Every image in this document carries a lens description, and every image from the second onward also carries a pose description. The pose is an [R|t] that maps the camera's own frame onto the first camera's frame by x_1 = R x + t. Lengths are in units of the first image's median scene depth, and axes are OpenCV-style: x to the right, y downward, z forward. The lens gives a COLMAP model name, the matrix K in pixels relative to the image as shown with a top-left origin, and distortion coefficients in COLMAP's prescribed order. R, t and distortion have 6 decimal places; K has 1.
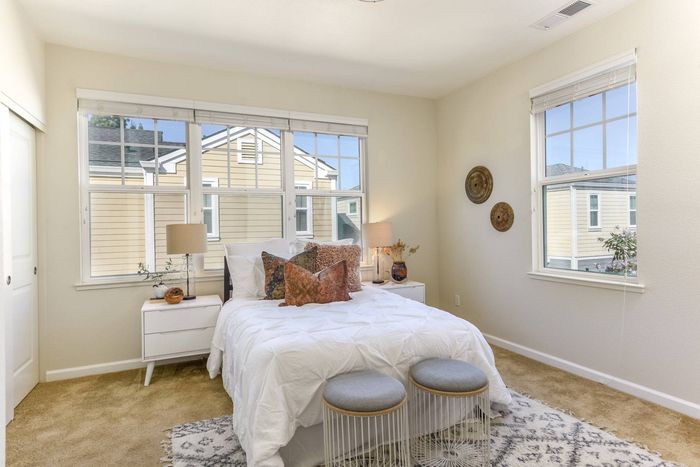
lens RADIAL K [[387.2, 0, 347.7], [0, 387.2, 228.7], [0, 0, 1]] dist [0.004197, -0.000072]
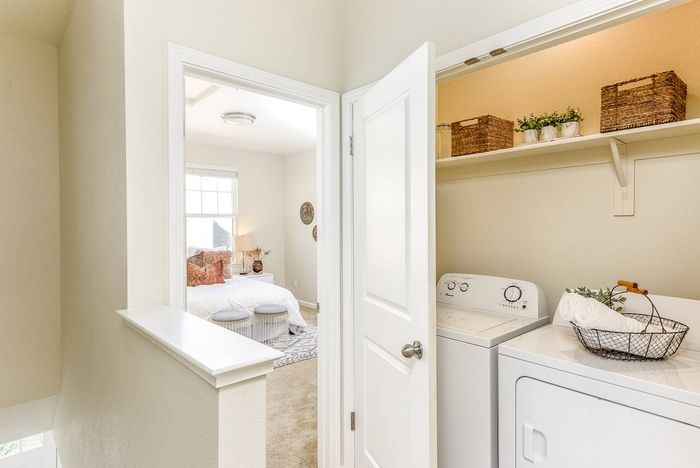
lens RADIAL K [[387.2, 0, 352.7], [0, 387.2, 230.9], [0, 0, 1]] dist [0.004197, -0.000072]
pose [[0.946502, 0.008898, 0.322576, -0.009715], [-0.010082, 0.999947, 0.001999, -0.043330], [-0.322541, -0.005144, 0.946542, -0.632282]]
